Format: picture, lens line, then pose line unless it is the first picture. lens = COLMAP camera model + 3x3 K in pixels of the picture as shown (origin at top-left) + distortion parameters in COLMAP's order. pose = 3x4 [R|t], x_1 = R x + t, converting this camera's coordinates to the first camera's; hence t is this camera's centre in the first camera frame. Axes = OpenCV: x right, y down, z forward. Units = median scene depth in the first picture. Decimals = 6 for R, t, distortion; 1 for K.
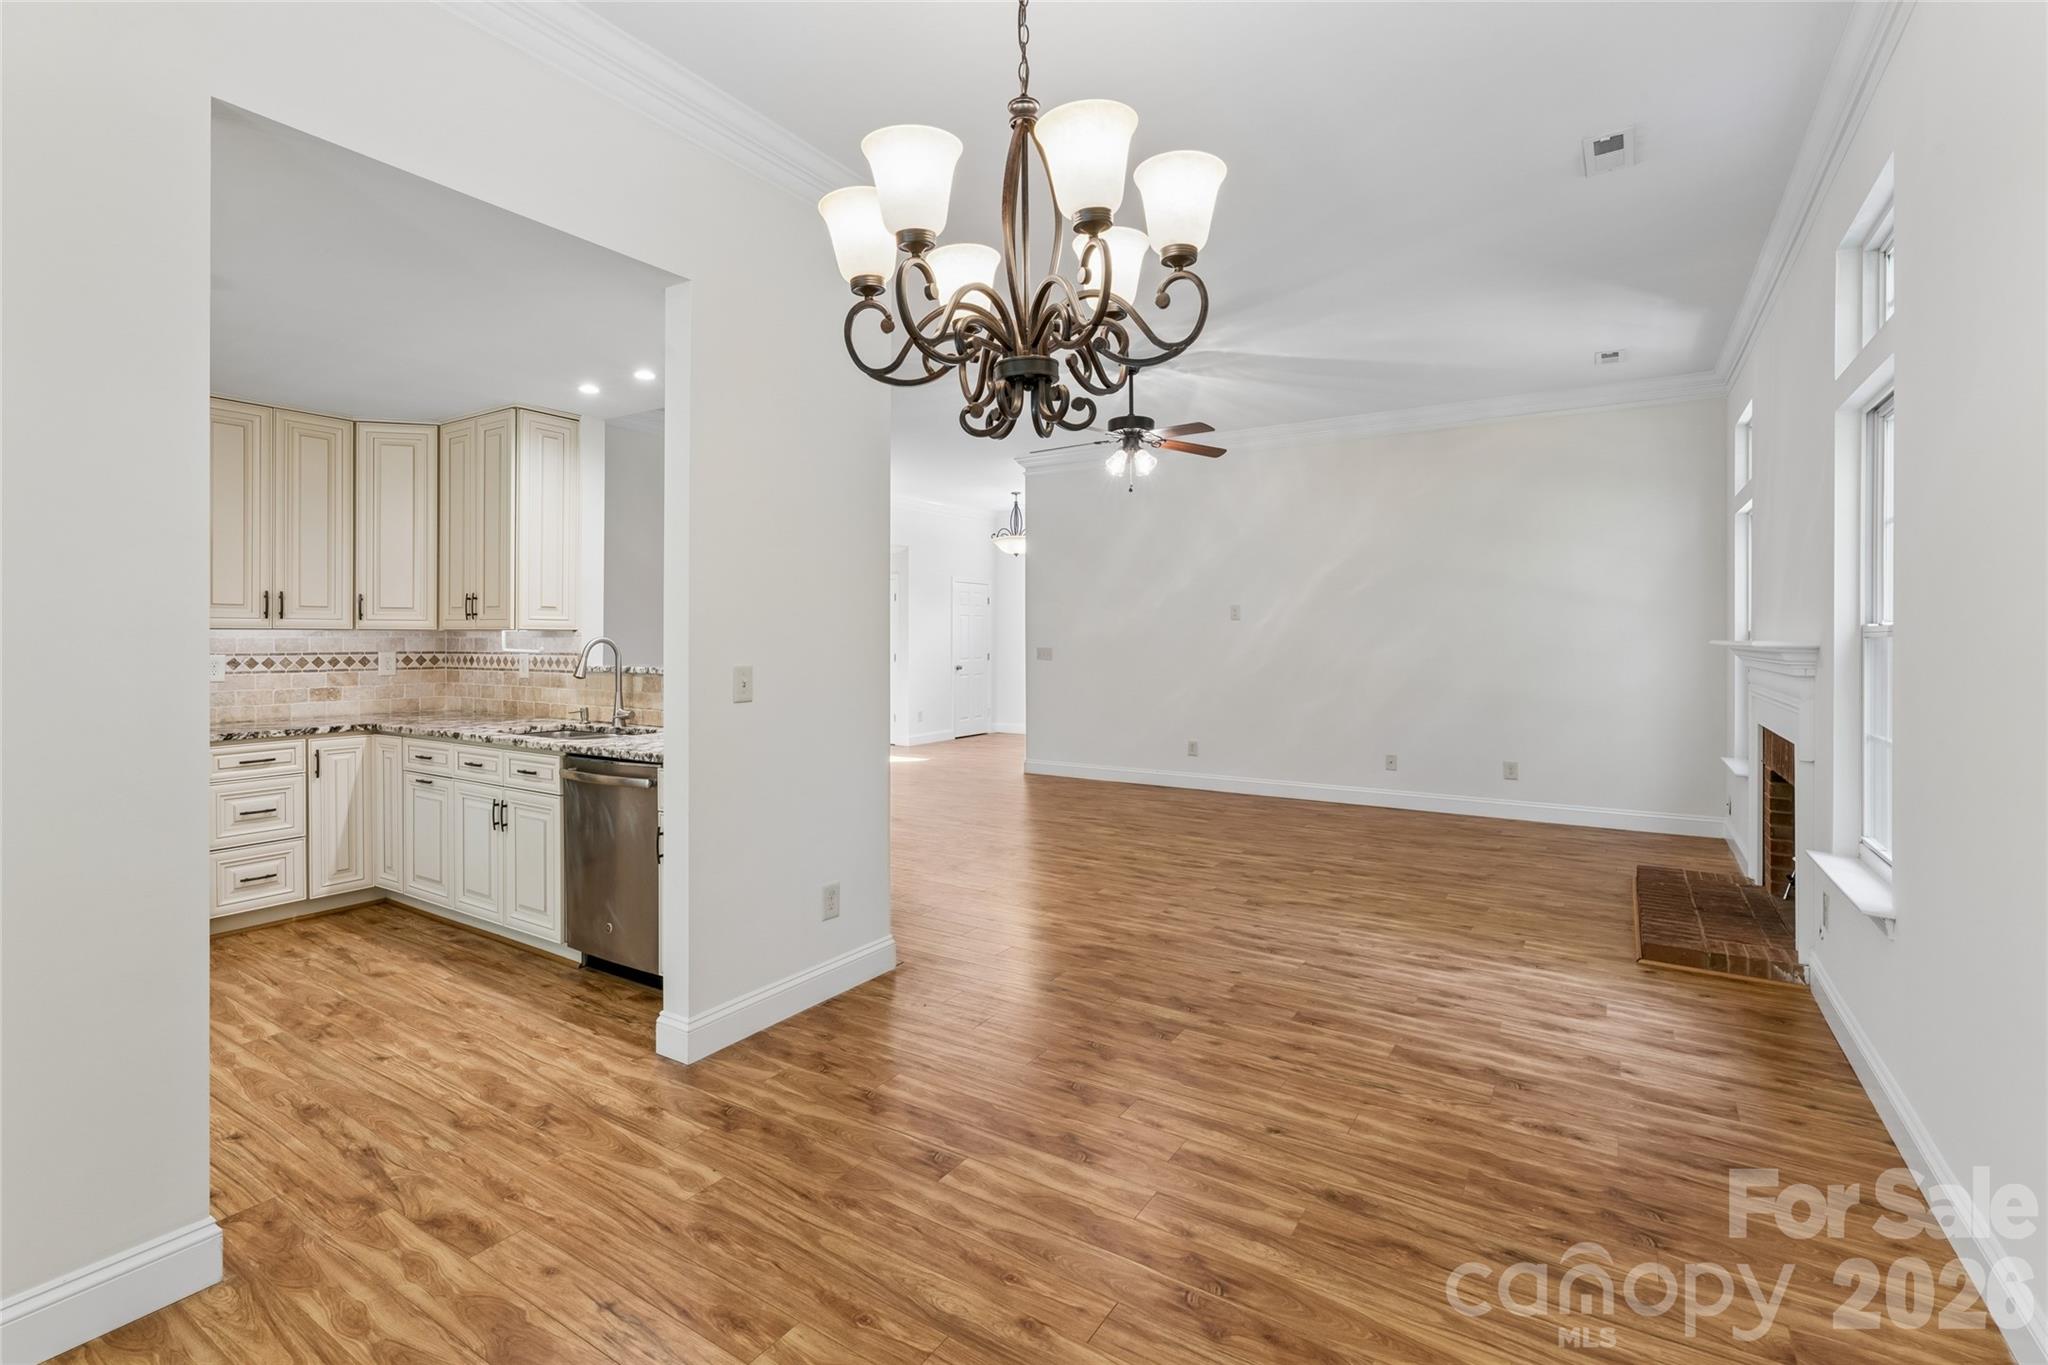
lens RADIAL K [[886.3, 0, 1024.0], [0, 886.3, 682.5], [0, 0, 1]] dist [-0.000902, 0.000153]
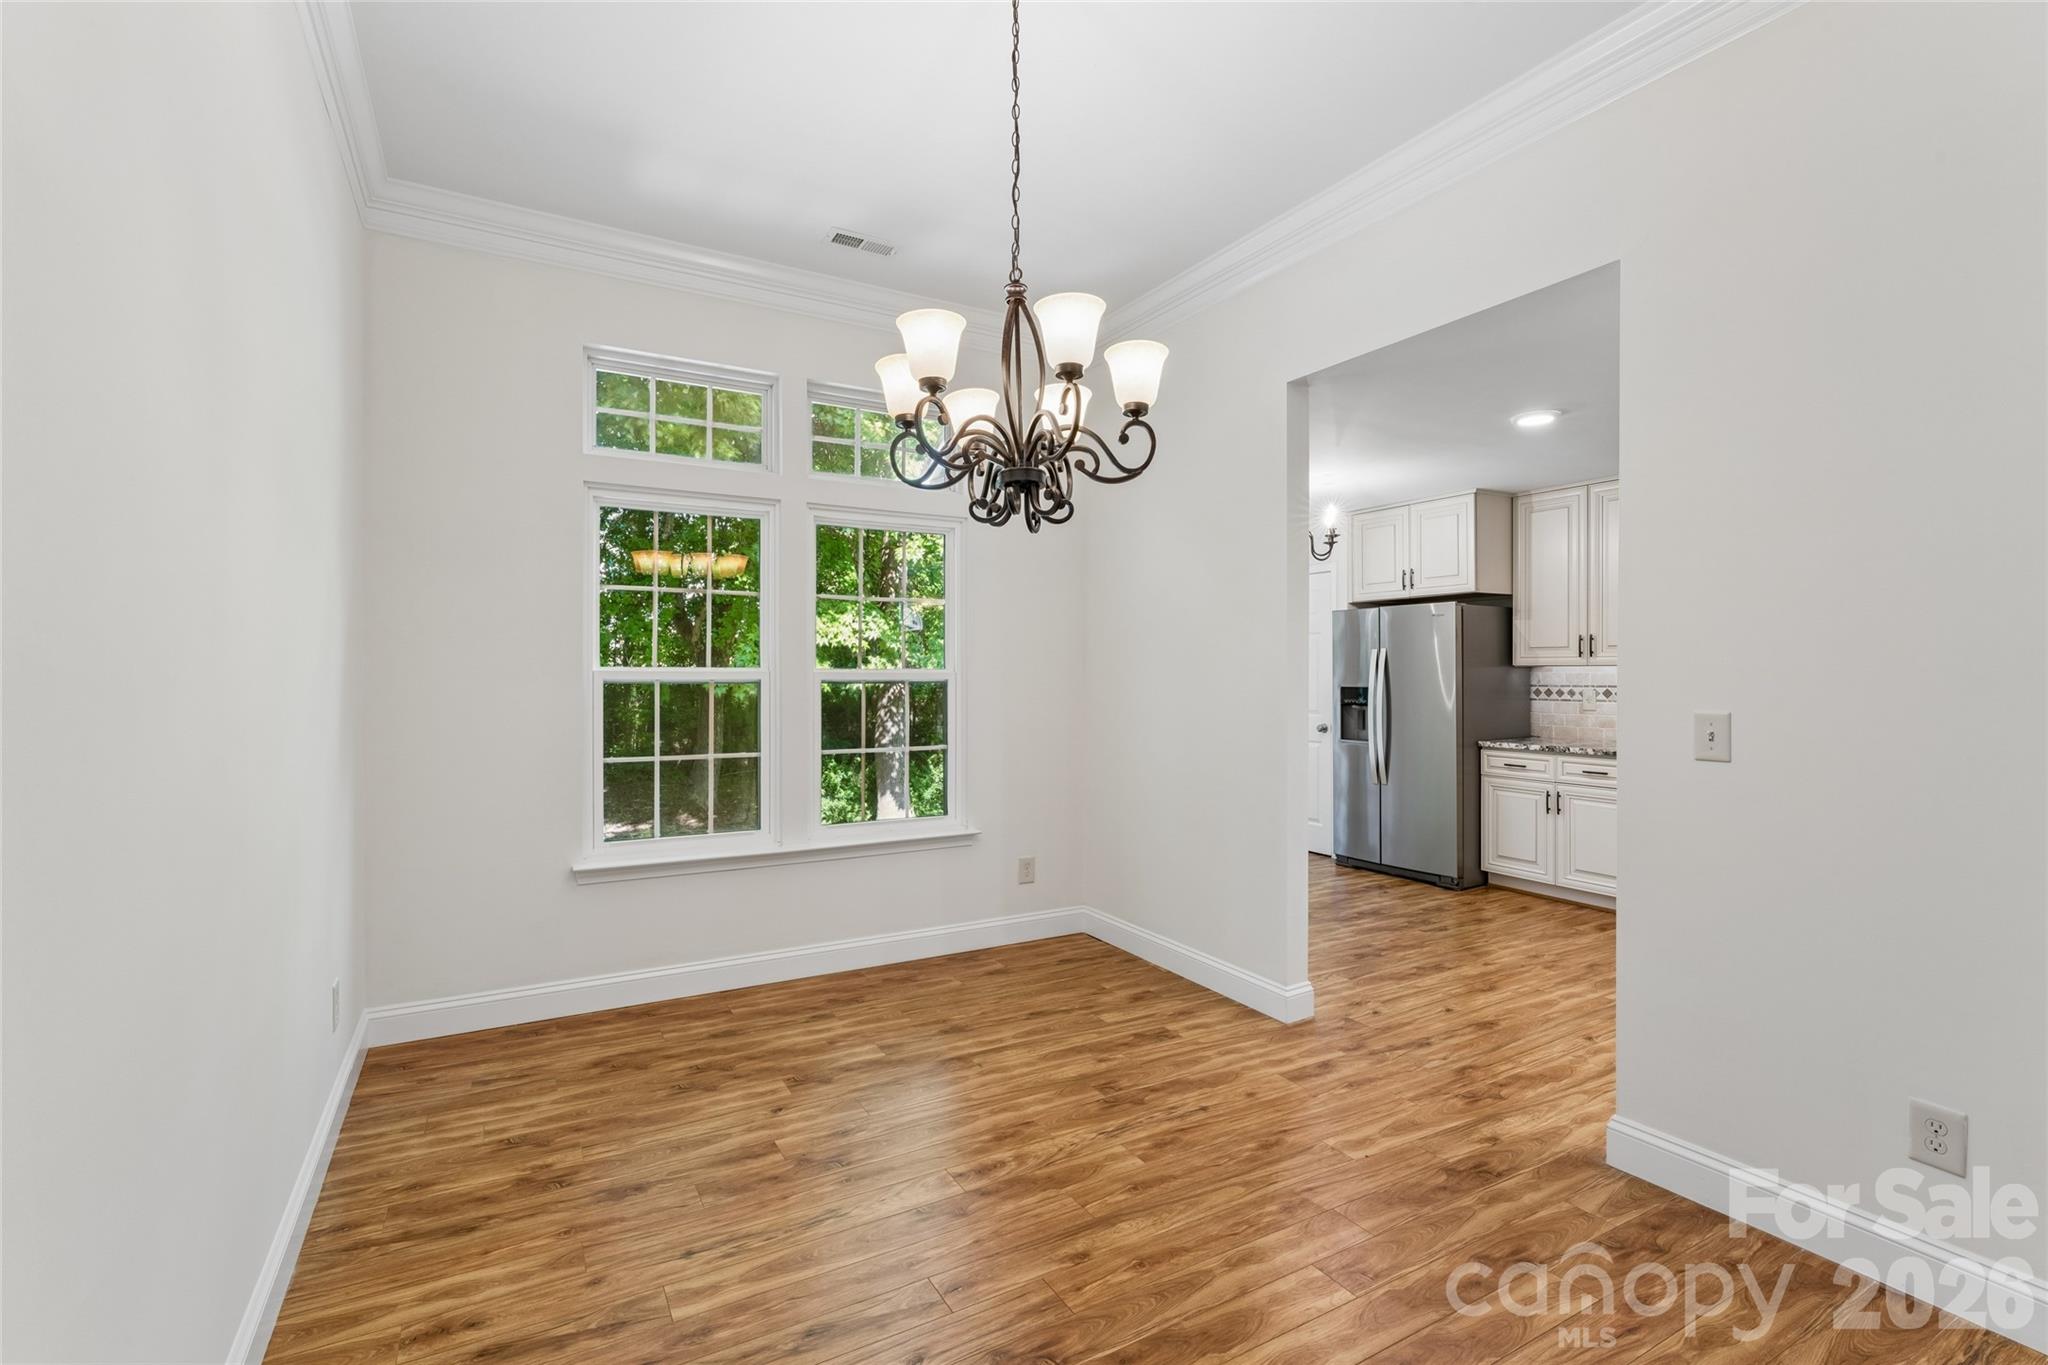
lens RADIAL K [[944.6, 0, 1024.0], [0, 944.6, 682.5], [0, 0, 1]] dist [0.000621, 0.000010]
pose [[-0.454505, 0.009245, -0.890696, 0.899251], [-0.037085, 0.998883, 0.029292, -0.057881], [0.889972, 0.046345, -0.453655, 1.142212]]
